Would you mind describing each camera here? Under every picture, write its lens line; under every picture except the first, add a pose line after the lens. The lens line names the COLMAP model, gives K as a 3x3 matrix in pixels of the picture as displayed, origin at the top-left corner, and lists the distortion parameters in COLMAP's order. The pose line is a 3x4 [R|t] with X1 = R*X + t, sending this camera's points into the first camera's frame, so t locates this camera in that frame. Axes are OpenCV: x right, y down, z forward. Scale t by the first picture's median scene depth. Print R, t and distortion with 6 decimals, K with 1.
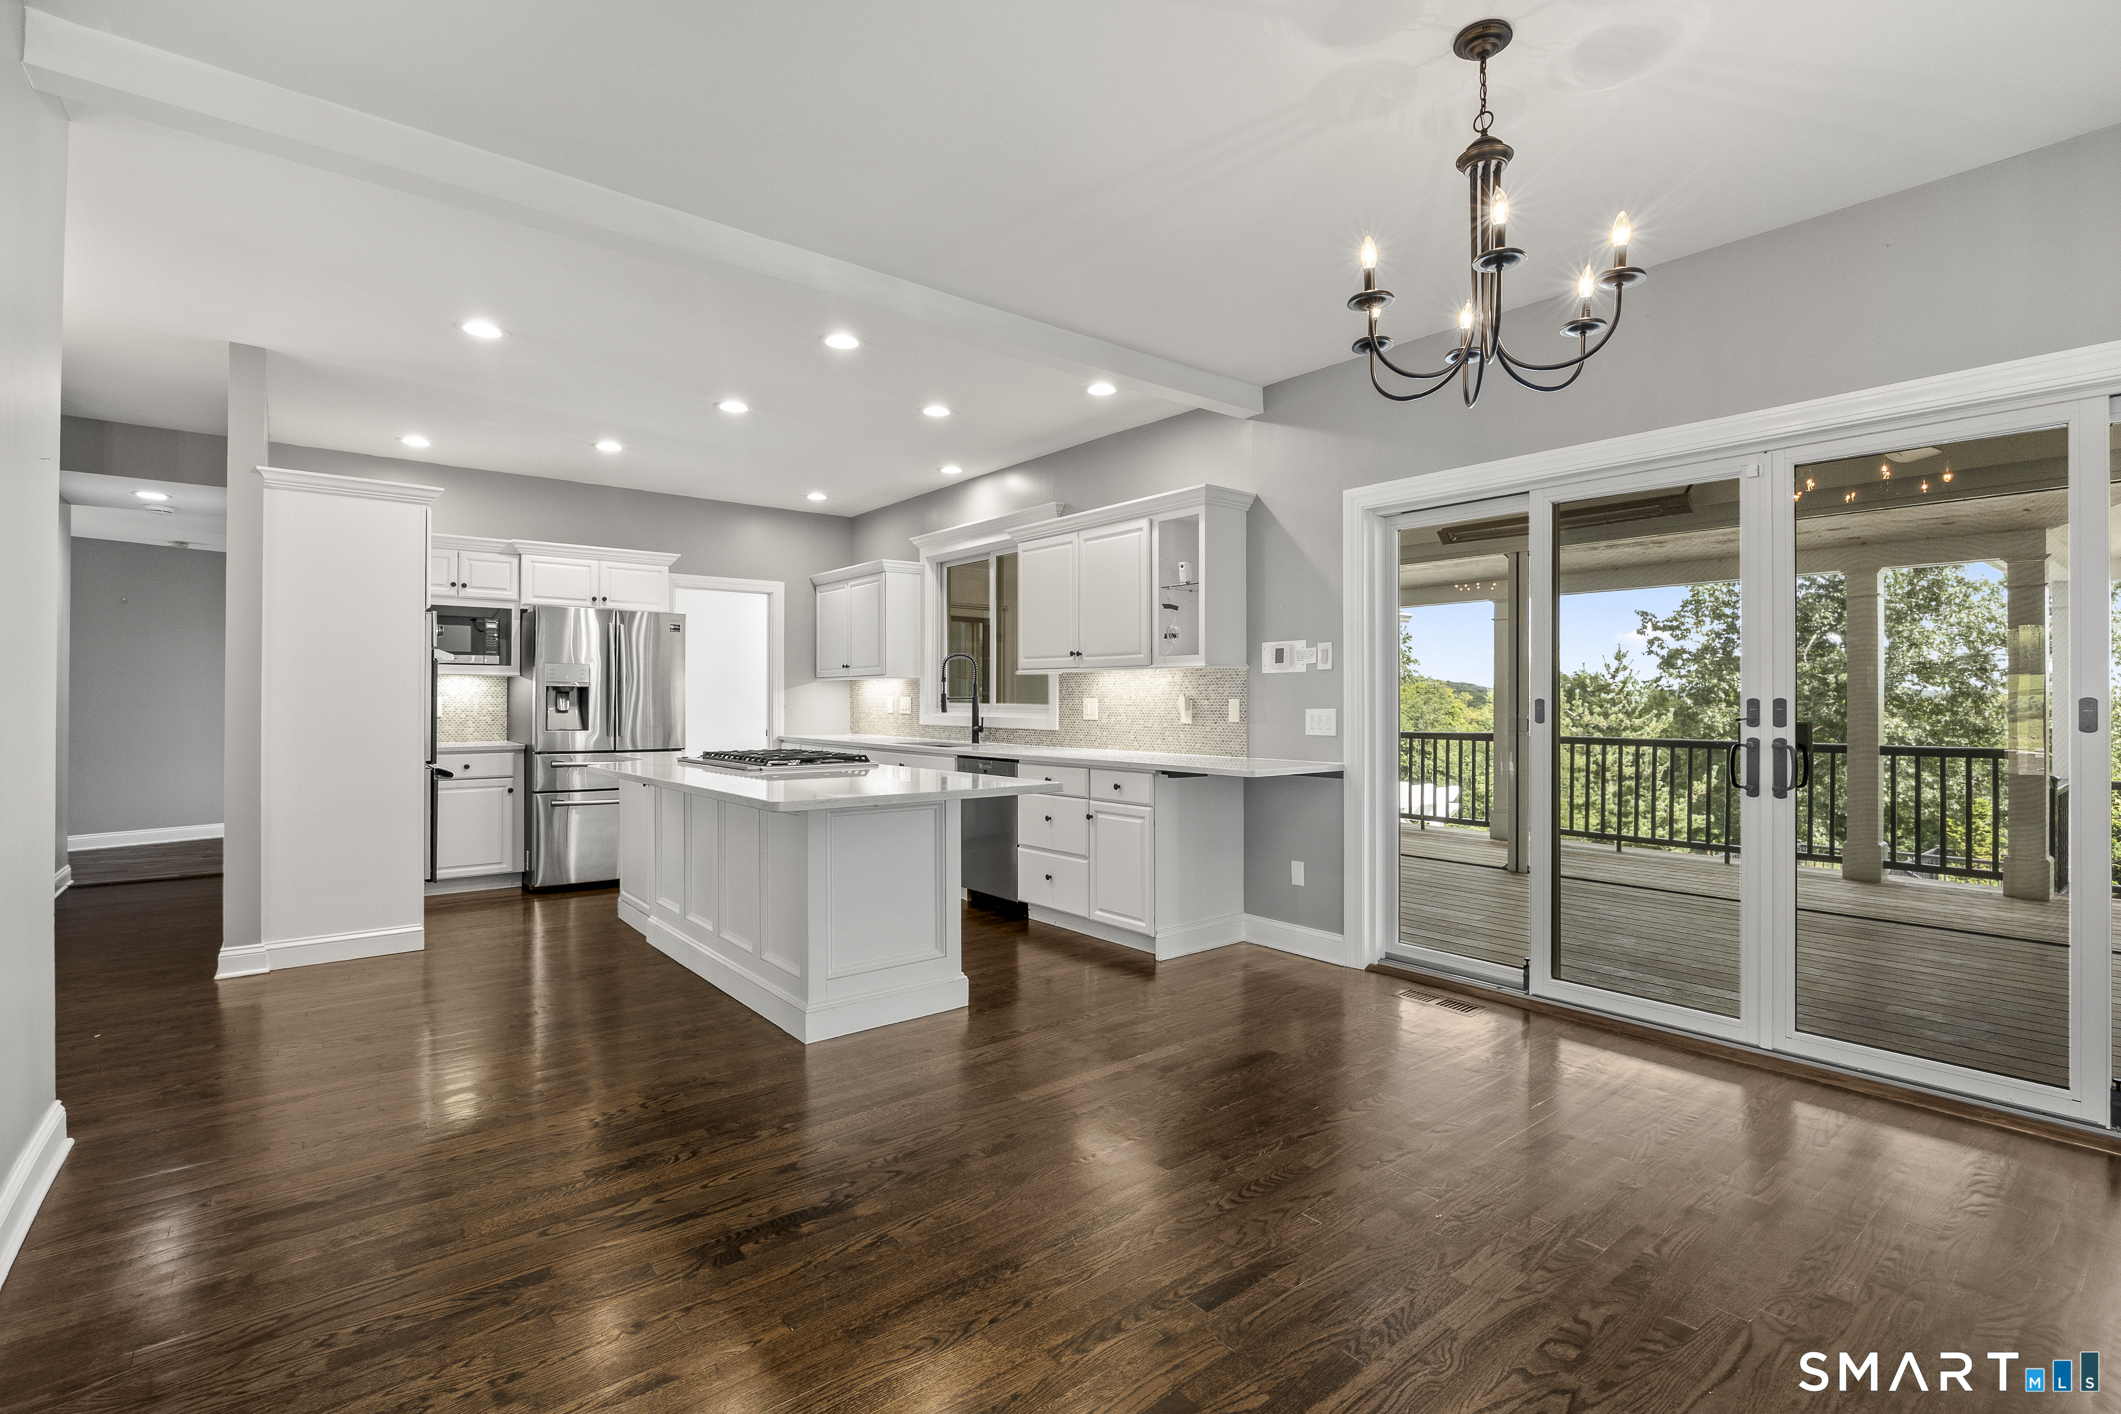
lens RADIAL K [[953.9, 0, 1061.2], [0, 953.9, 694.6], [0, 0, 1]] dist [-0.021892, -0.000189]
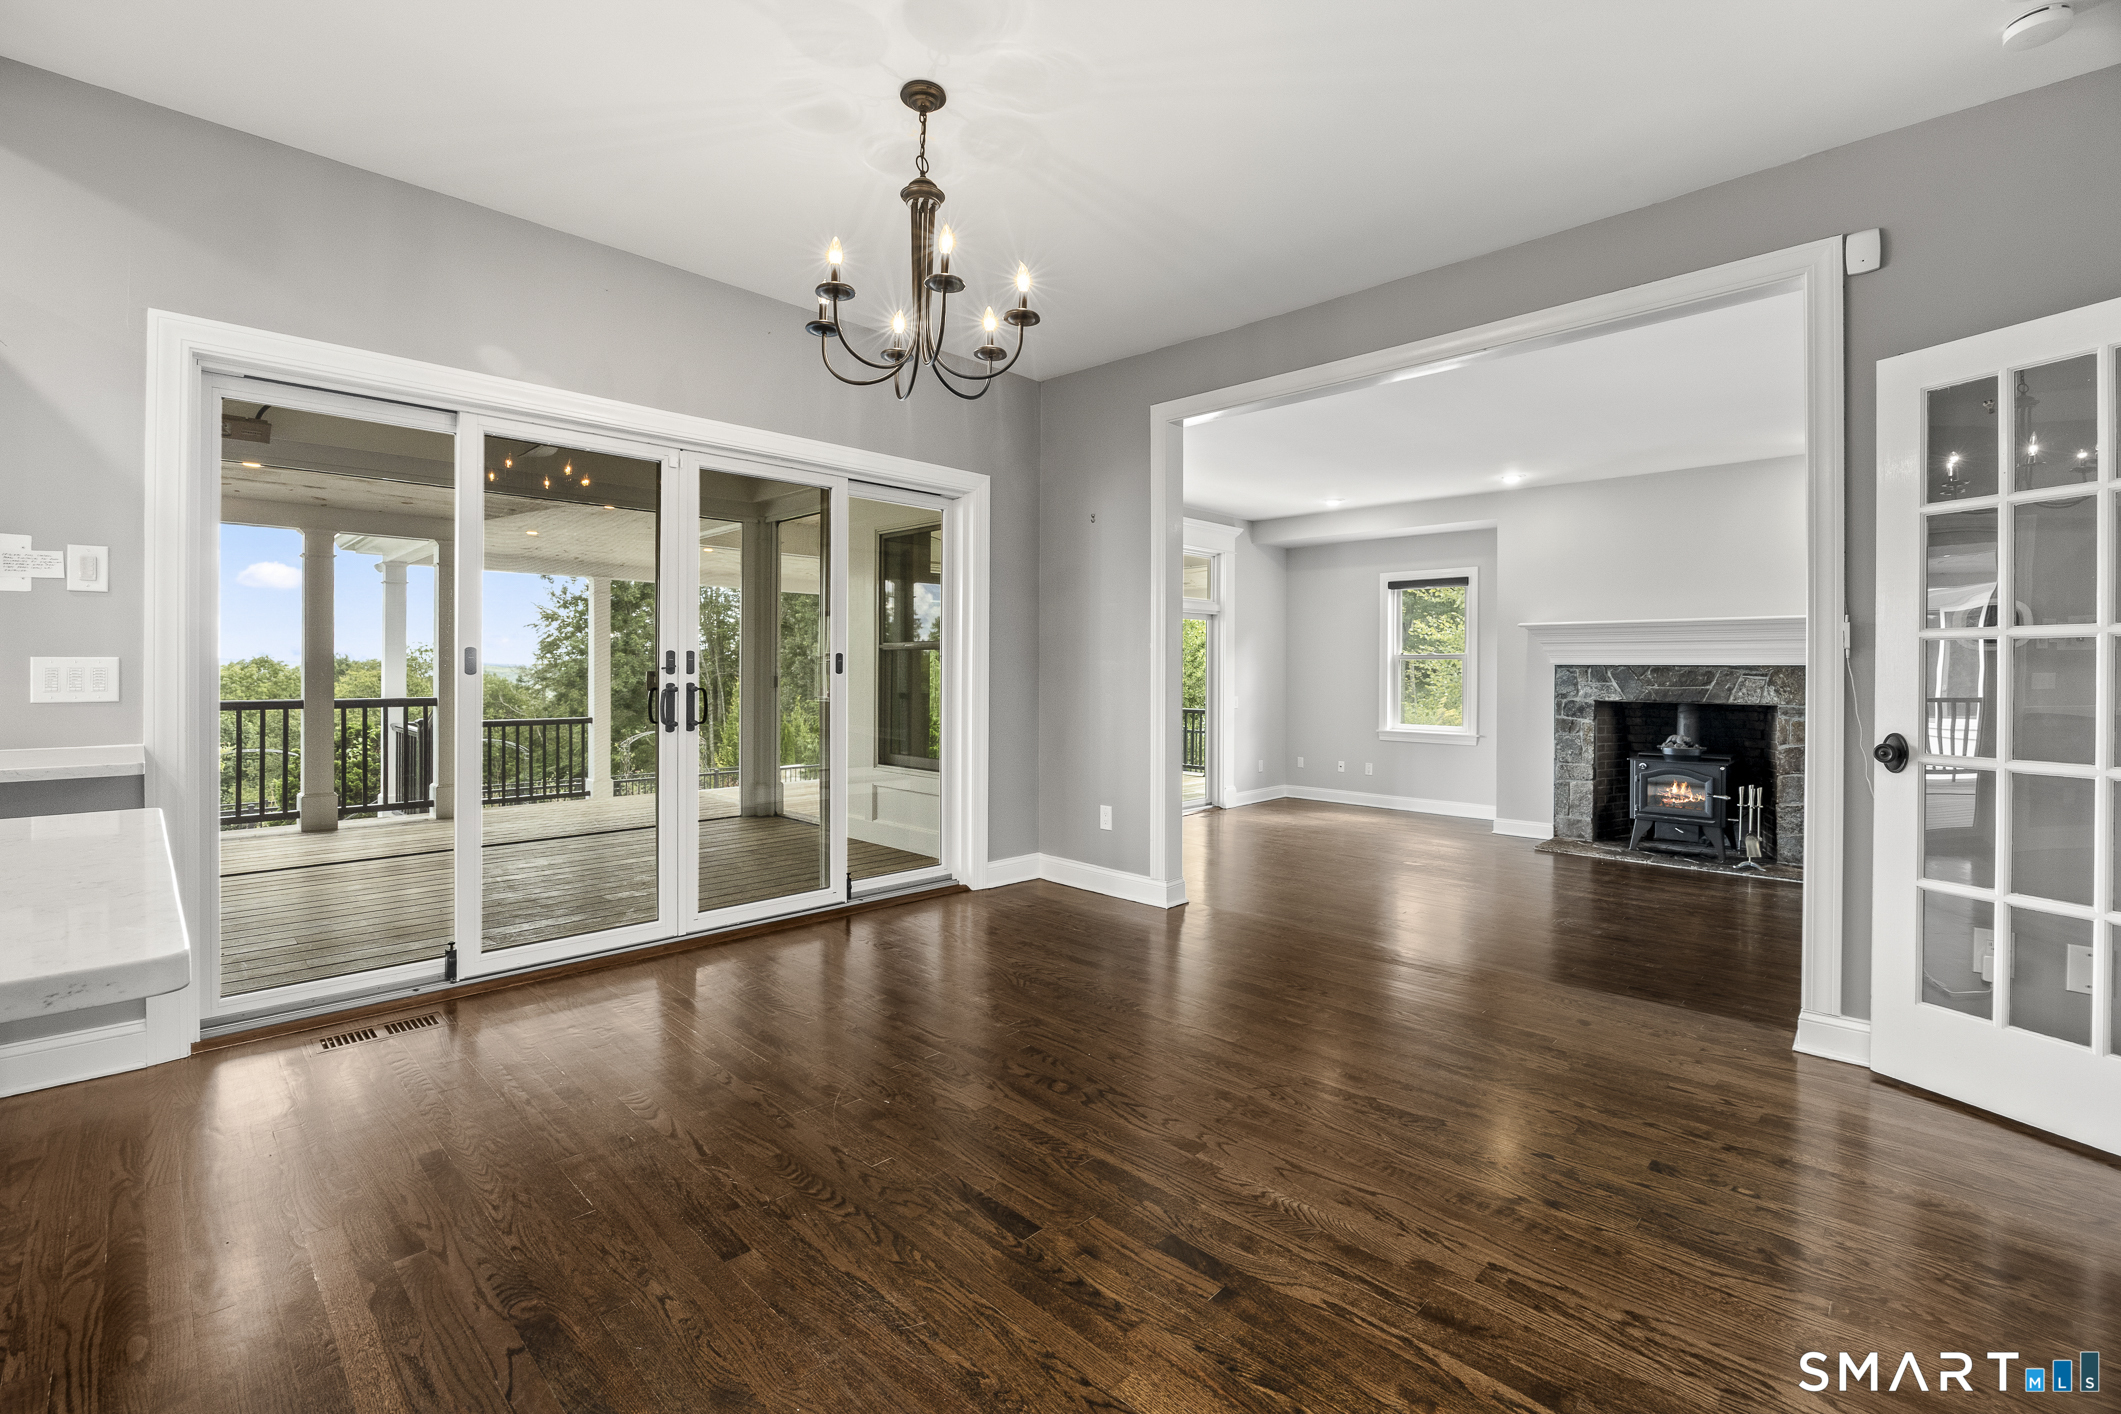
lens RADIAL K [[924.1, 0, 1056.5], [0, 924.1, 667.0], [0, 0, 1]] dist [-0.019489, -0.000133]
pose [[-0.116376, 0.000300, 0.993205, -0.358609], [-0.009808, 0.999951, -0.001451, 0.016088], [-0.993157, -0.009910, -0.116367, 0.467499]]
